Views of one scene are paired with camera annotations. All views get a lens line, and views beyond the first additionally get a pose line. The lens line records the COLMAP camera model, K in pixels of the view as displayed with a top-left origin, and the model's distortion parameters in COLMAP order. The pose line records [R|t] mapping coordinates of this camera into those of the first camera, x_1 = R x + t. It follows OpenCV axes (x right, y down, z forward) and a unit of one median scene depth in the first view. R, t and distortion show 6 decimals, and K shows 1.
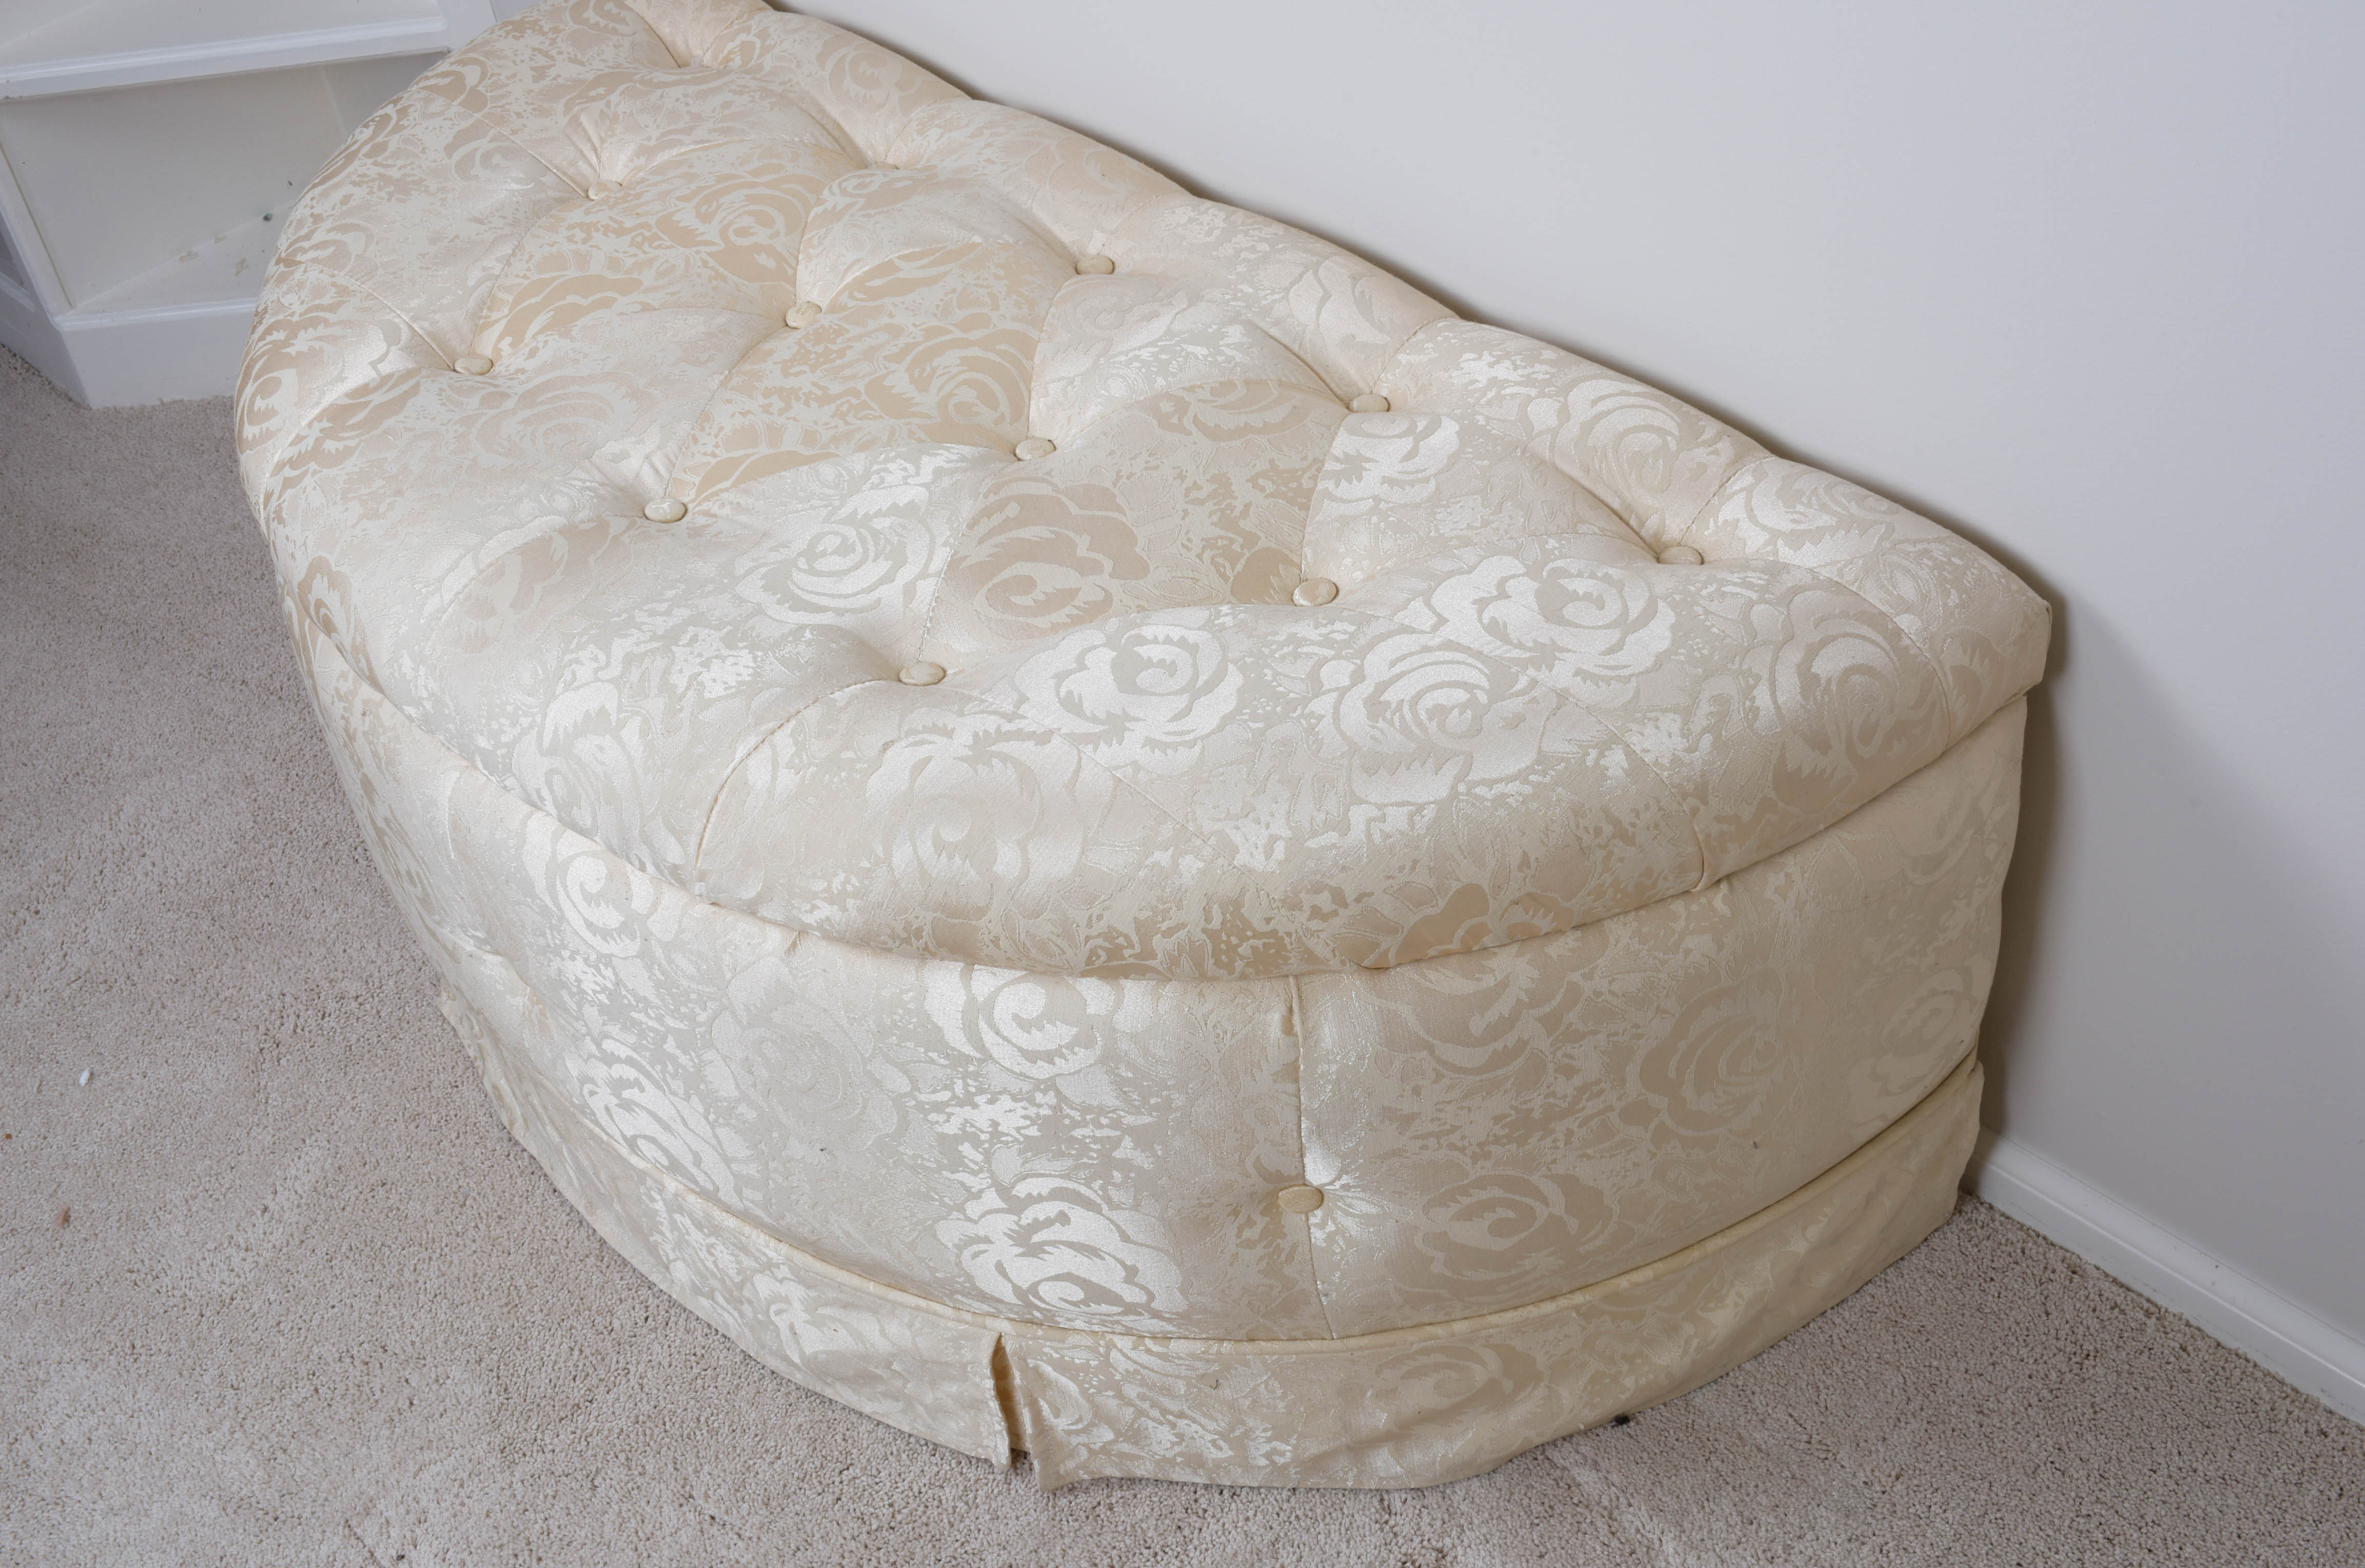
lens RADIAL K [[2776.0, 0, 1179.5], [0, 2776.0, 785.4], [0, 0, 1]] dist [-0.023767, 0.000000]
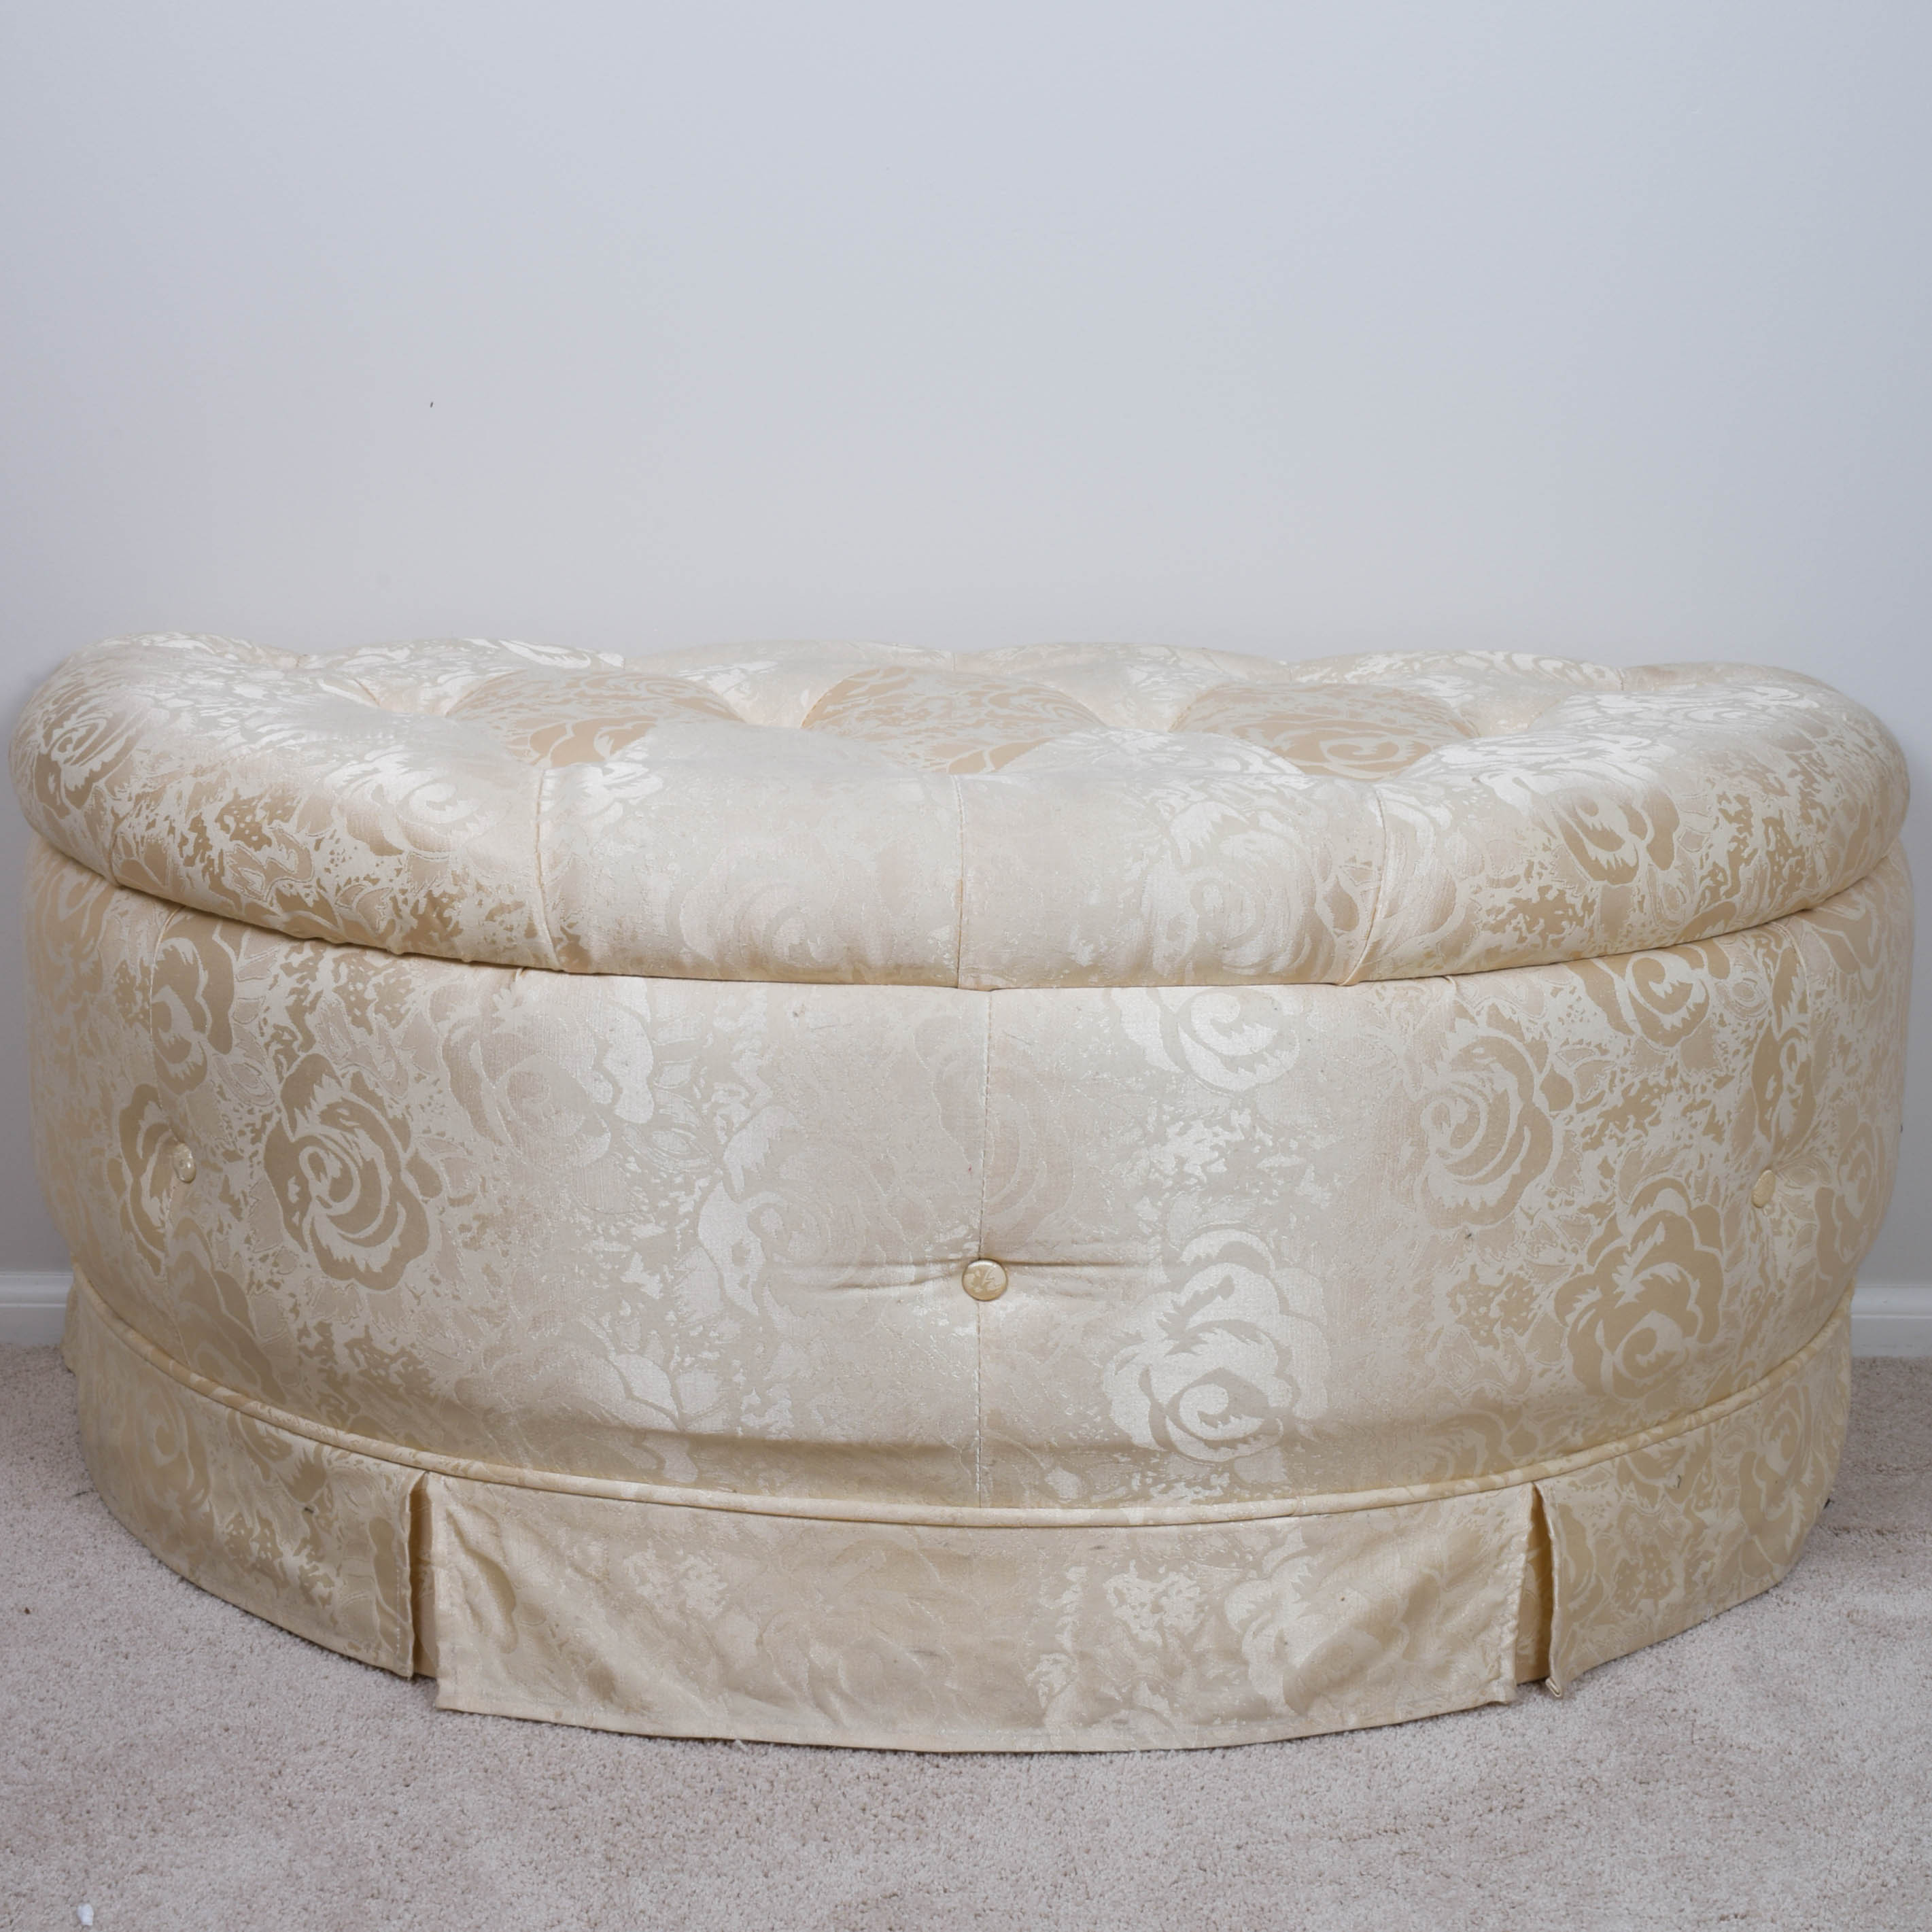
lens RADIAL K [[3248.0, 0, 978.9], [0, 3248.0, 1005.2], [0, 0, 1]] dist [-0.051381, 0.000000]
pose [[0.682952, -0.067620, 0.727326, -1.137557], [0.426897, 0.844915, -0.322300, 0.377197], [-0.592735, 0.530609, 0.605903, 0.362103]]
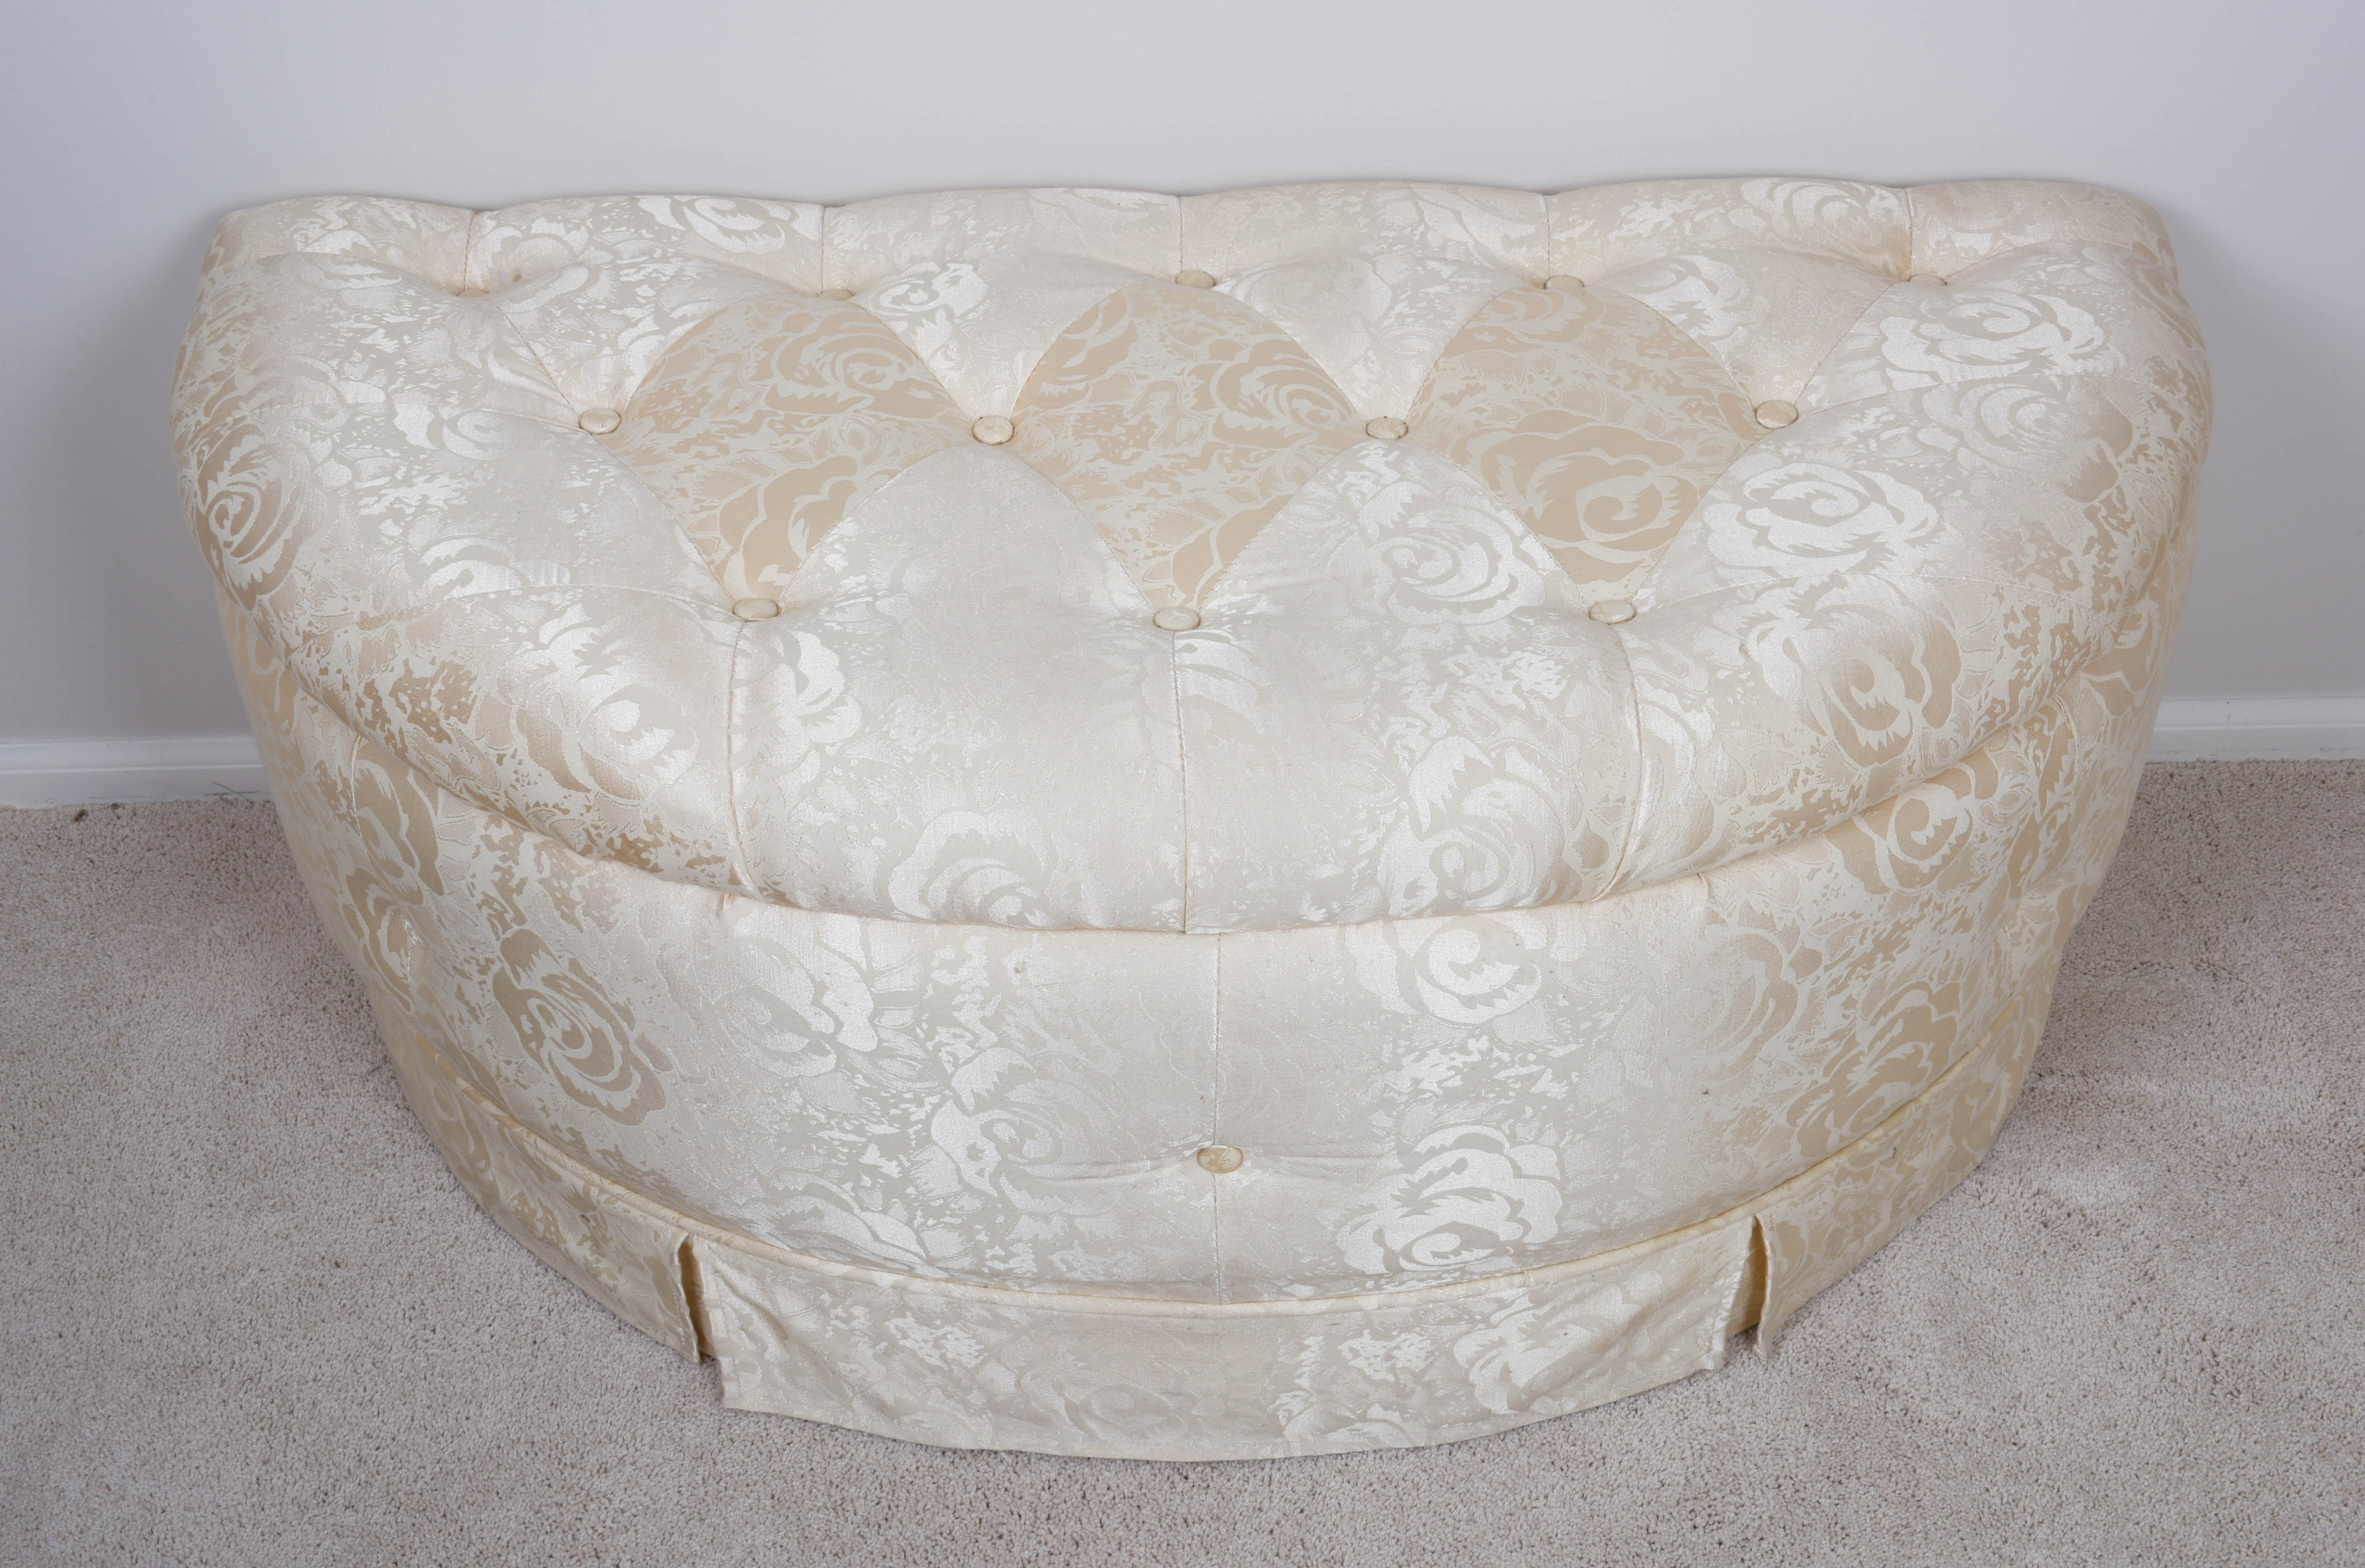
lens RADIAL K [[2862.0, 0, 1185.9], [0, 2862.0, 804.0], [0, 0, 1]] dist [-0.039932, 0.000000]
pose [[0.686659, -0.422070, 0.591909, -0.853022], [0.446486, 0.887394, 0.114813, -0.168626], [-0.573716, 0.185441, 0.797786, 0.275508]]
